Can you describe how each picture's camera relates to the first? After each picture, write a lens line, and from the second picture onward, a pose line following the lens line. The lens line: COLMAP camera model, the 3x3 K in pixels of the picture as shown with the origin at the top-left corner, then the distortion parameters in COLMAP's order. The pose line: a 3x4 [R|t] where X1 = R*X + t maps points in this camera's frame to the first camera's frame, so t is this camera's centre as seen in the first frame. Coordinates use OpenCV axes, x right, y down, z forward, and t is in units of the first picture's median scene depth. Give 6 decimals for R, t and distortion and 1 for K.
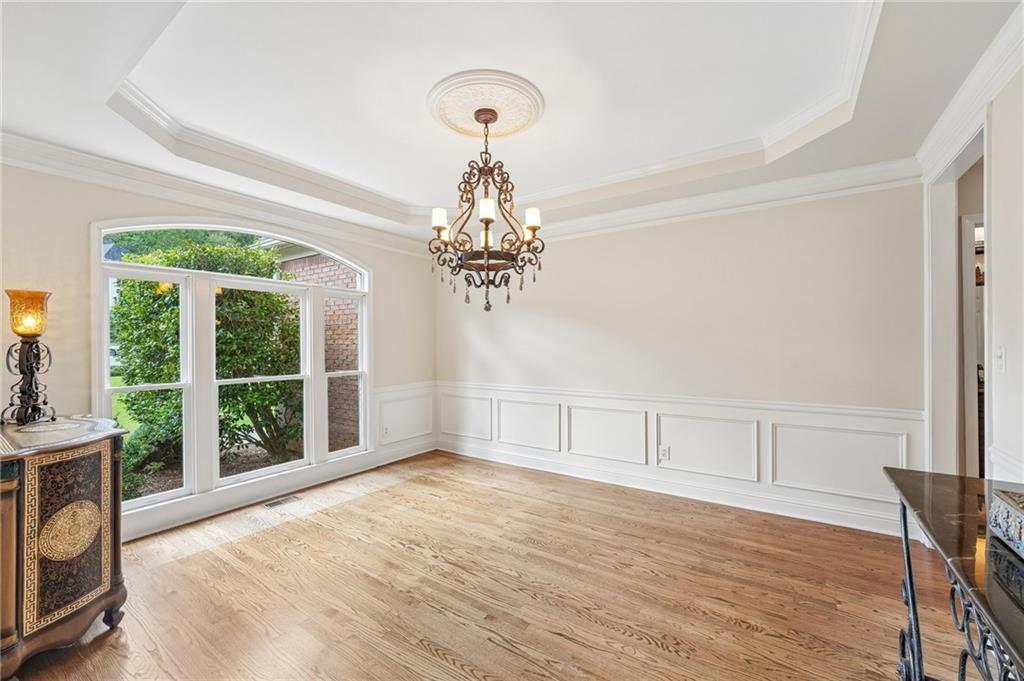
lens RADIAL K [[413.1, 0, 508.0], [0, 413.1, 341.2], [0, 0, 1]] dist [-0.006750, 0.000542]
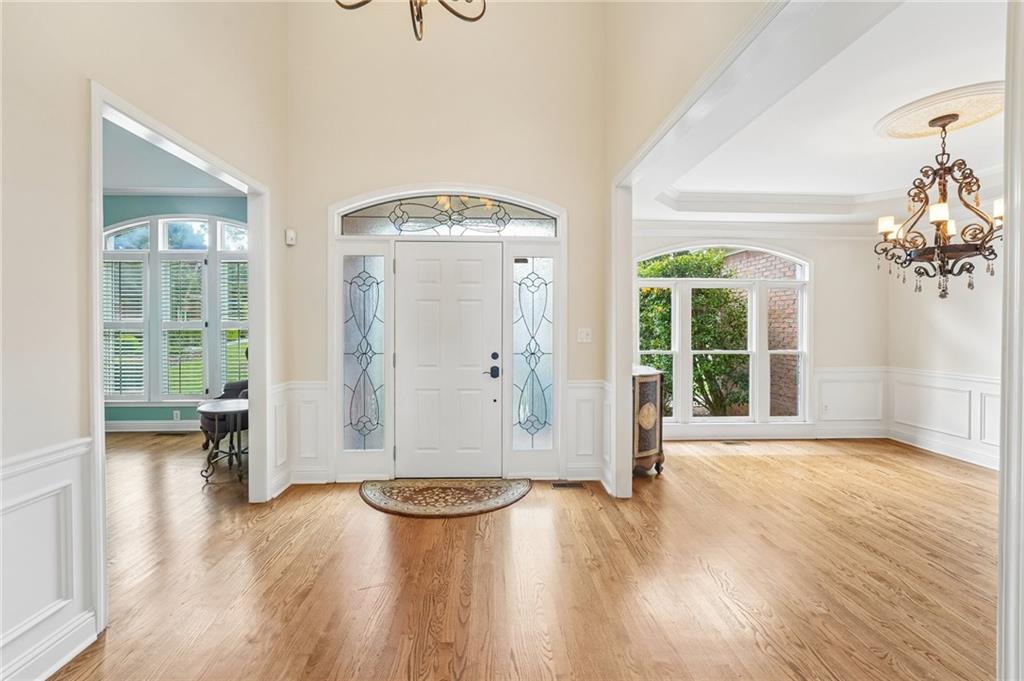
lens RADIAL K [[416.9, 0, 511.9], [0, 416.9, 329.4], [0, 0, 1]] dist [-0.007526, 0.000276]
pose [[0.602638, 0.013069, -0.797908, 0.130428], [-0.002349, 0.999891, 0.014603, -0.003661], [0.798011, -0.006927, 0.602603, -0.547667]]
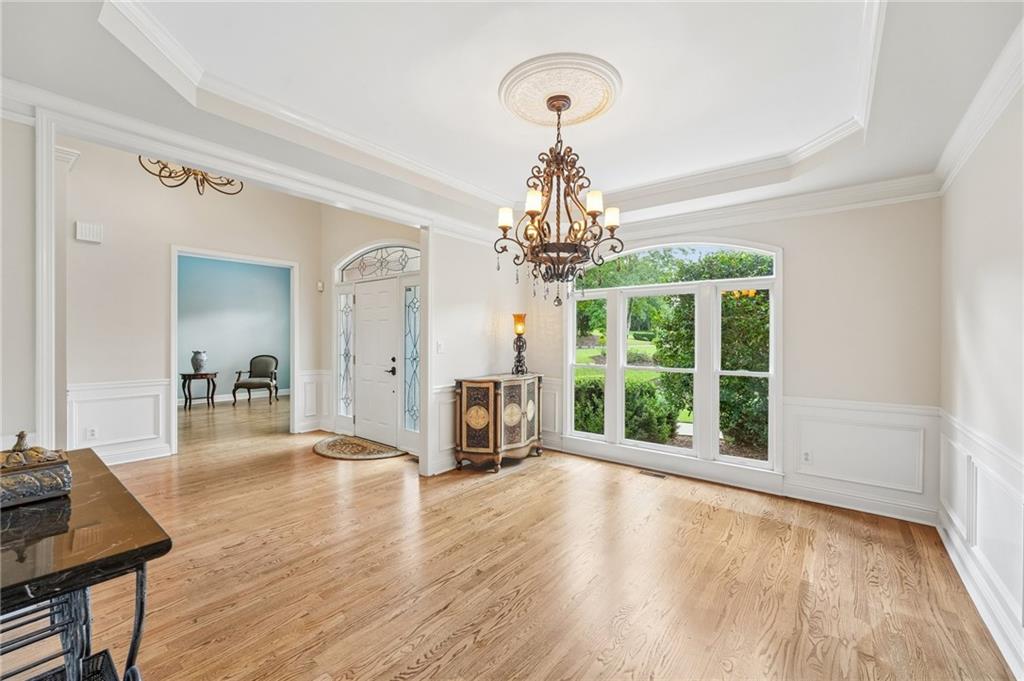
lens RADIAL K [[413.1, 0, 508.0], [0, 413.1, 341.2], [0, 0, 1]] dist [-0.006750, 0.000542]
pose [[-0.065236, 0.013128, -0.997784, 0.867614], [-0.001507, 0.999911, 0.013254, -0.005895], [0.997869, 0.002369, -0.065210, 0.896352]]
